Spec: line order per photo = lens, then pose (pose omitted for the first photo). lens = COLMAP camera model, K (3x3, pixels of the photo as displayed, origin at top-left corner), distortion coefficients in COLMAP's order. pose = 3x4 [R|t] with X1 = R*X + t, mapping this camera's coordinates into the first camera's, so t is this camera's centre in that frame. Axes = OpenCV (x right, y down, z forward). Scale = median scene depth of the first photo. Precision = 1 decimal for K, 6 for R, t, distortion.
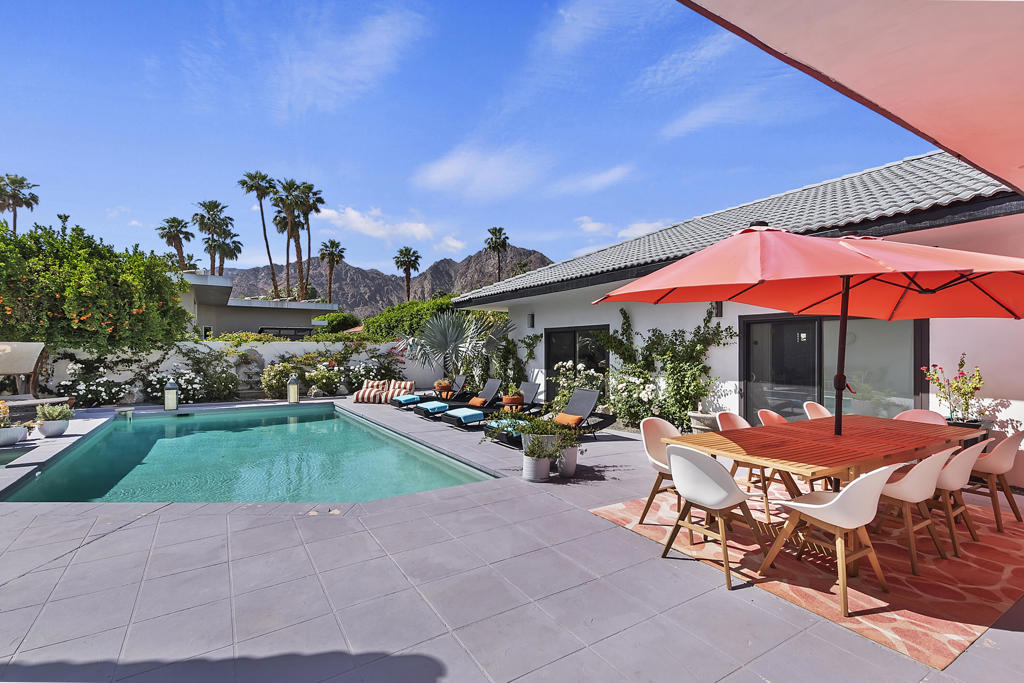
lens RADIAL K [[473.2, 0, 512.0], [0, 473.2, 341.5], [0, 0, 1]] dist [0.014093, 0.000112]
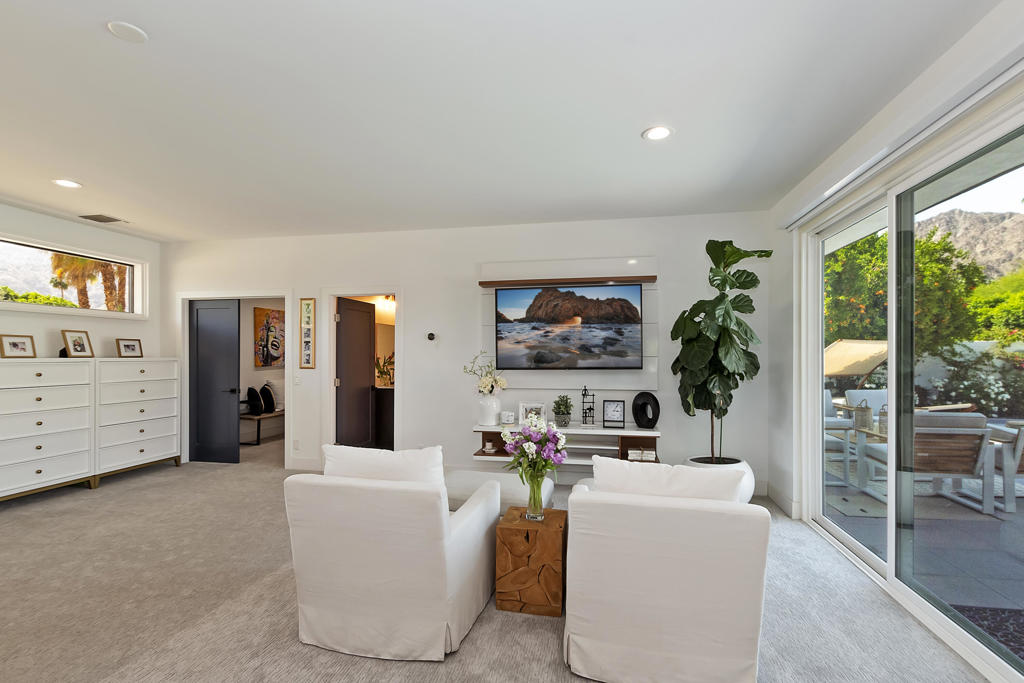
lens RADIAL K [[474.6, 0, 514.7], [0, 474.6, 356.1], [0, 0, 1]] dist [0.003027, -0.000806]
pose [[0.728591, 0.005371, -0.684928, -0.708682], [0.007401, 0.999849, 0.015714, 0.007947], [0.684909, -0.016519, 0.728441, -0.138253]]
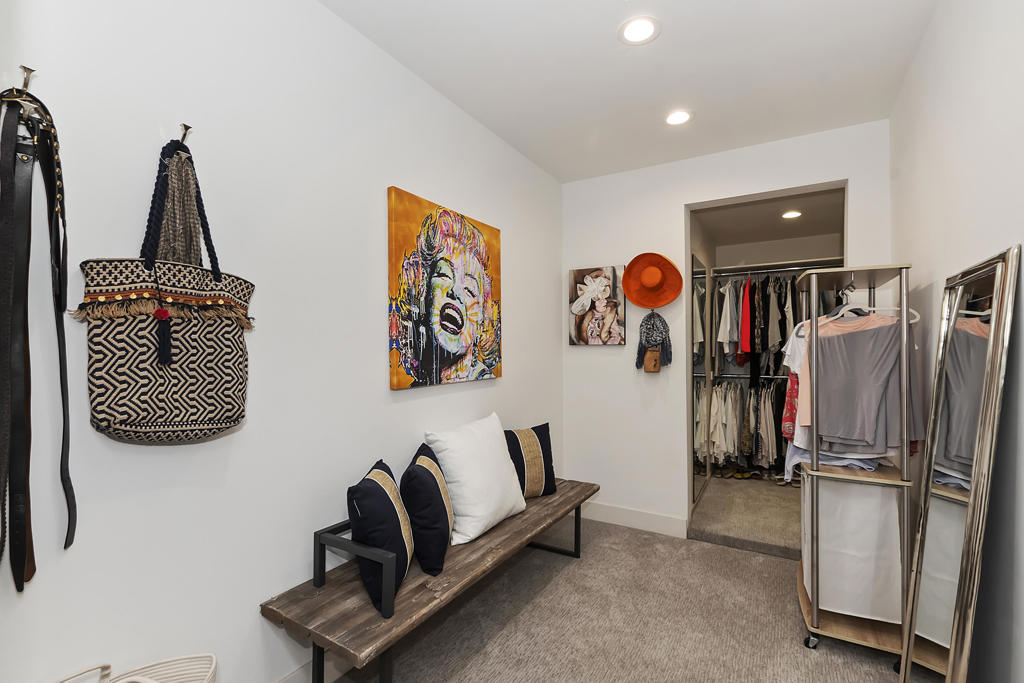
lens RADIAL K [[464.1, 0, 524.7], [0, 464.1, 343.3], [0, 0, 1]] dist [0.000269, -0.000167]
pose [[0.484594, -0.005074, -0.874725, -1.152651], [0.011691, 0.999931, 0.000677, 0.011644], [0.874661, -0.010554, 0.484620, 0.023160]]
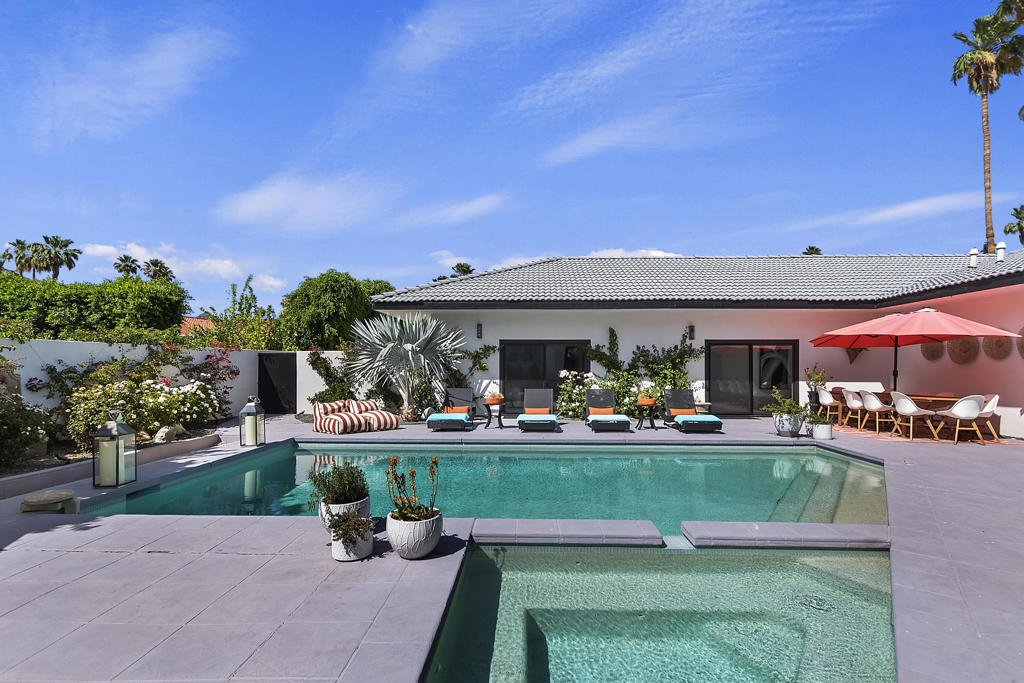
lens RADIAL K [[488.6, 0, 516.4], [0, 488.6, 357.5], [0, 0, 1]] dist [-0.001806, -0.000312]
pose [[0.558374, 0.016270, 0.829430, -0.746334], [-0.015653, 0.999836, -0.009074, 0.018591], [-0.829442, -0.007917, 0.558537, 0.369293]]
